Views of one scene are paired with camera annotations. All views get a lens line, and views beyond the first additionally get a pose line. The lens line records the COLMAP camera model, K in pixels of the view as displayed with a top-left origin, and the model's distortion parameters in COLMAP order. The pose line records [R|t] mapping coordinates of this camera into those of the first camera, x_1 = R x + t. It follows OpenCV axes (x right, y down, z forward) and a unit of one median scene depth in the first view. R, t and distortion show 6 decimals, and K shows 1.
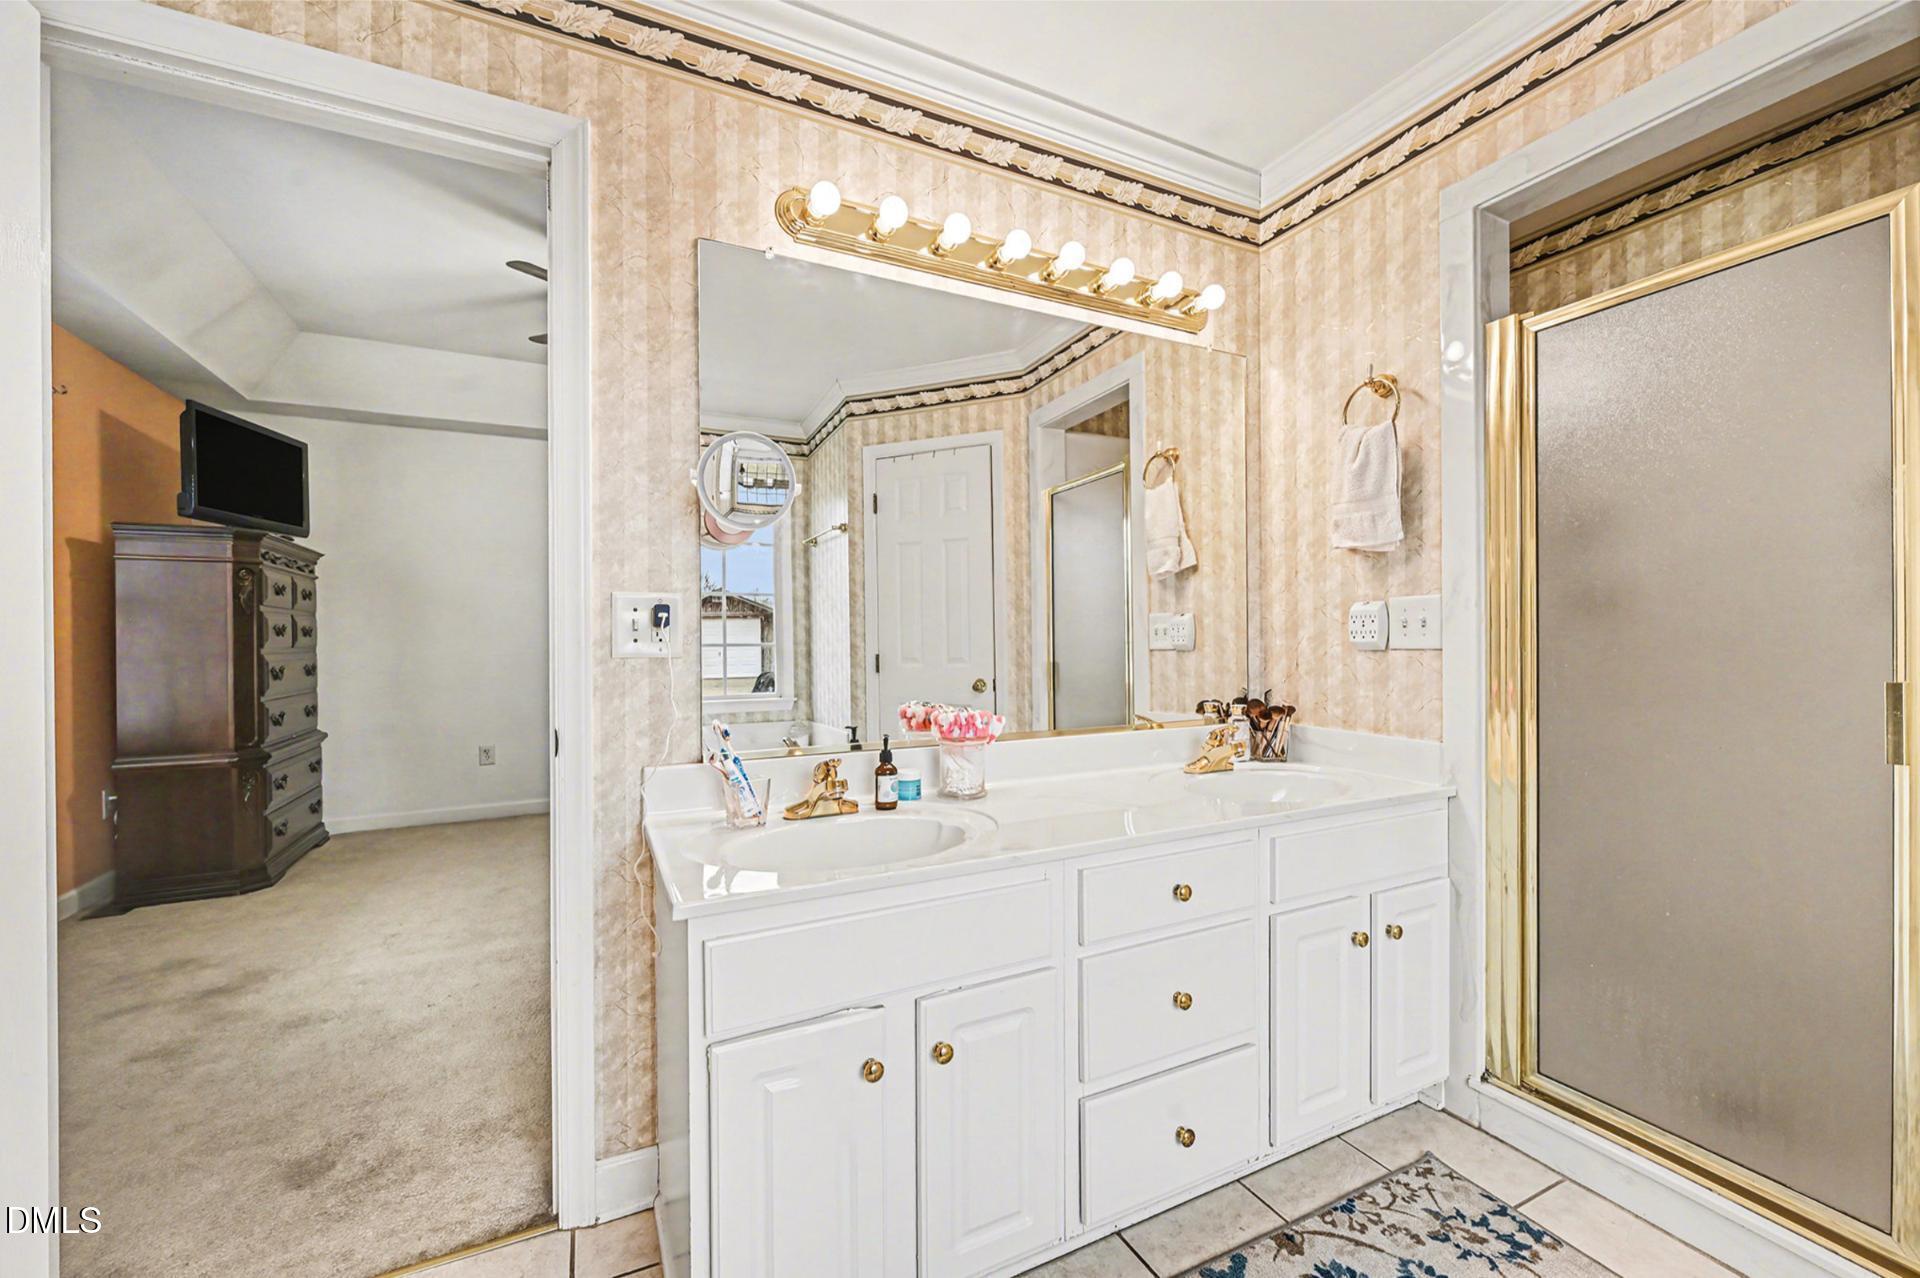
lens RADIAL K [[760.0, 0, 961.9], [0, 760.0, 641.6], [0, 0, 1]] dist [-0.001088, 0.000134]
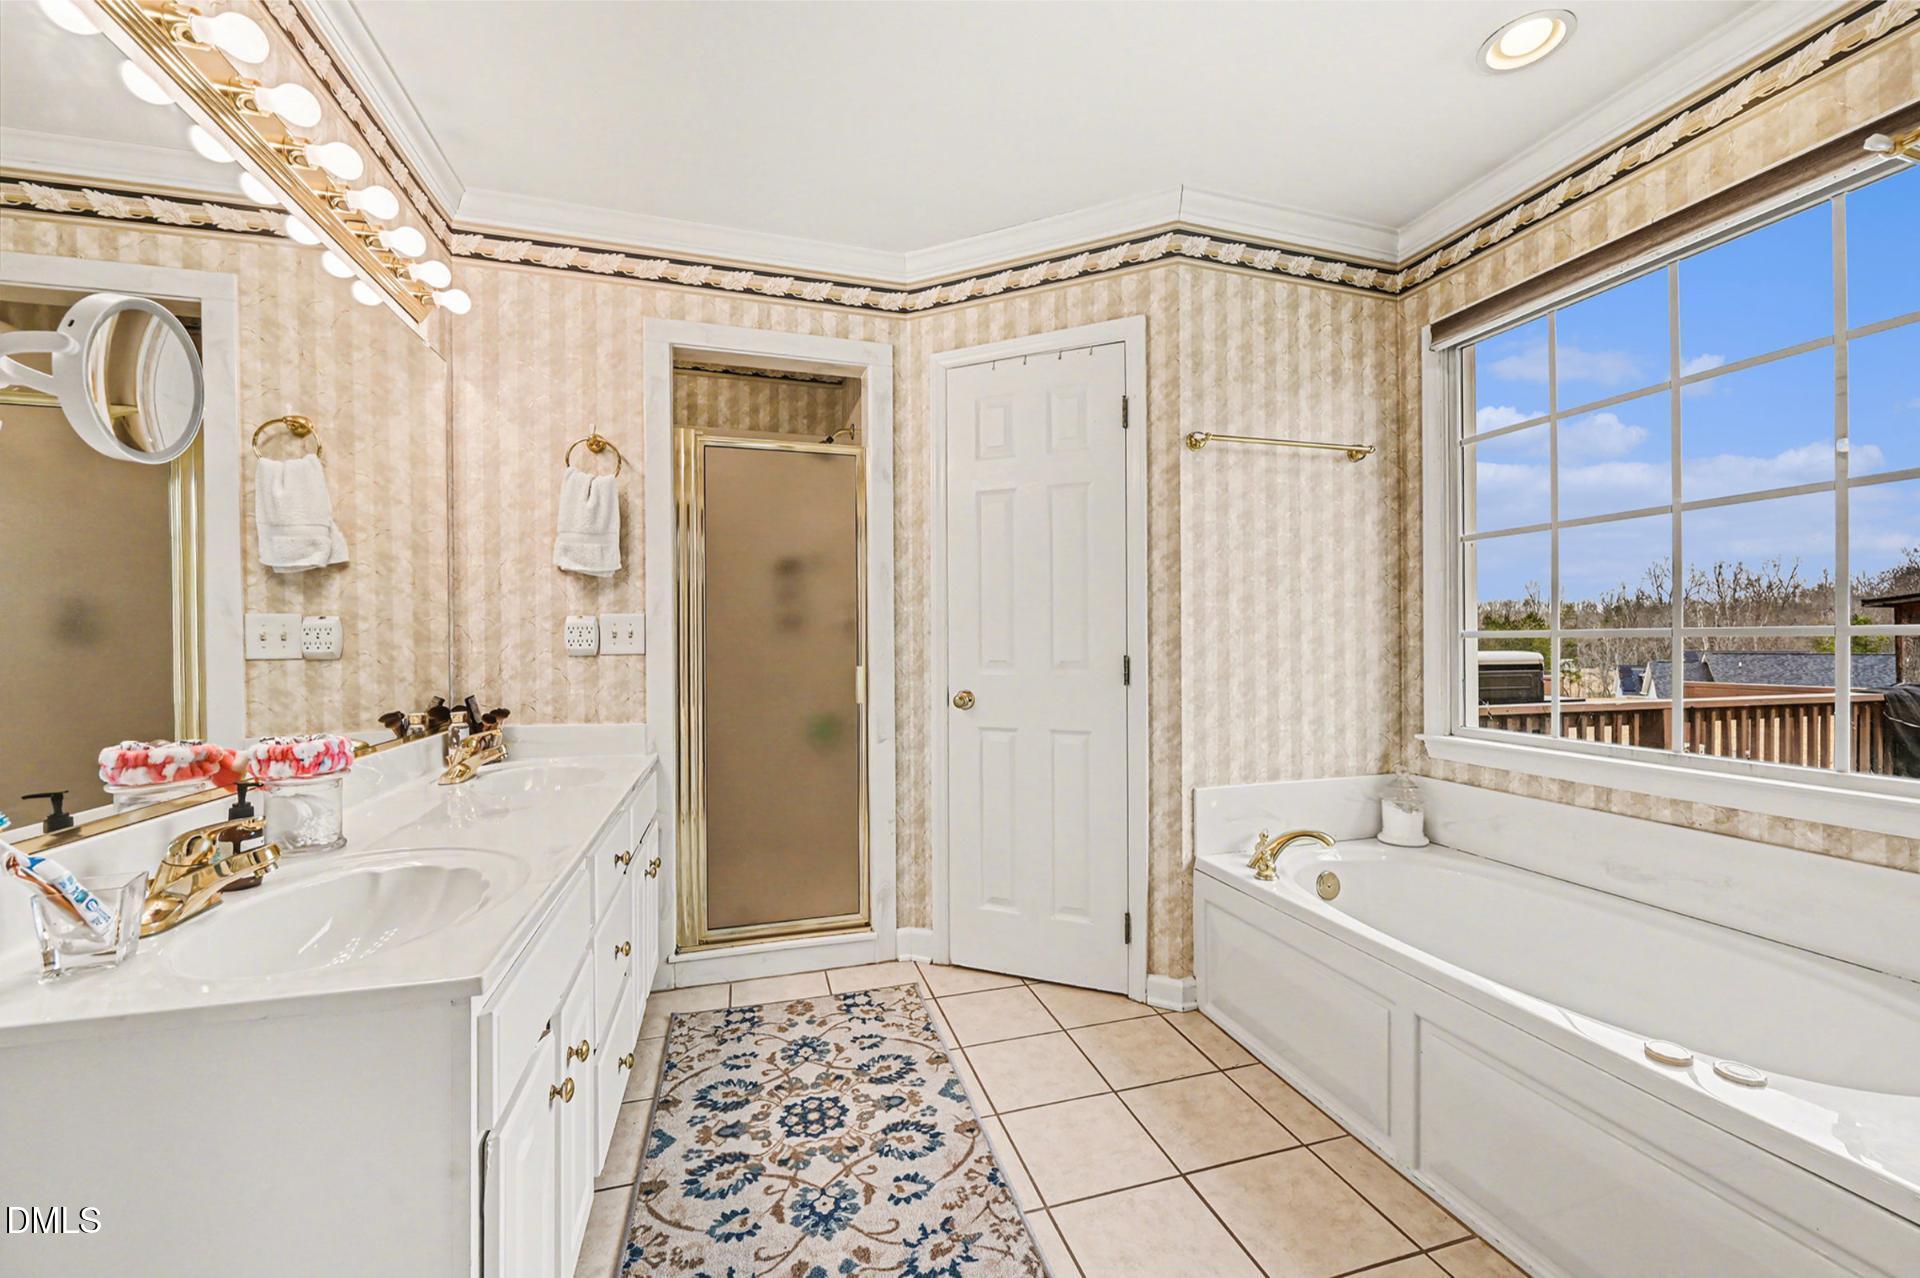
lens RADIAL K [[760.0, 0, 962.7], [0, 760.0, 649.3], [0, 0, 1]] dist [-0.001088, 0.000134]
pose [[0.170624, -0.000798, 0.985336, -0.781620], [0.002851, 0.999996, 0.000316, 0.003214], [-0.985332, 0.002755, 0.170626, 0.268511]]
